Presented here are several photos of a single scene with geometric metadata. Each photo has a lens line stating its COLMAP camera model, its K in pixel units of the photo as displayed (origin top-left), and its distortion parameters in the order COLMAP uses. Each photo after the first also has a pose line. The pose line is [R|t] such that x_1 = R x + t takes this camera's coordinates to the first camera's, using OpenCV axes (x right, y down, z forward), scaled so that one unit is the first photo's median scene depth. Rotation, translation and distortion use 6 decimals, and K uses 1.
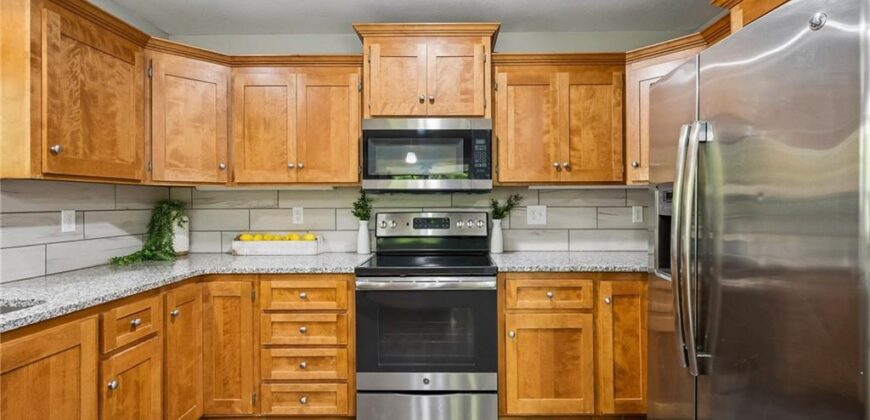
lens RADIAL K [[391.0, 0, 445.8], [0, 391.0, 201.5], [0, 0, 1]] dist [0.002814, -0.000159]
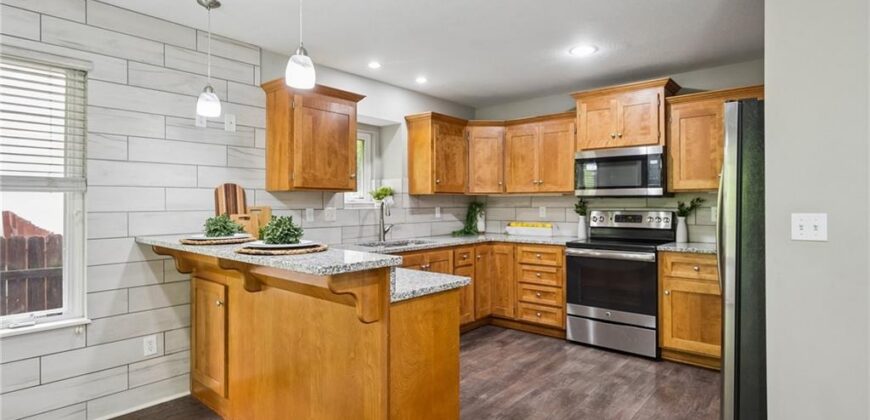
lens RADIAL K [[444.2, 0, 433.0], [0, 444.2, 204.4], [0, 0, 1]] dist [-0.001363, -0.000041]
pose [[0.764702, 0.002622, -0.644379, 0.549191], [0.000906, 0.999986, 0.005145, -0.006170], [0.644383, -0.004519, 0.764689, -0.822178]]
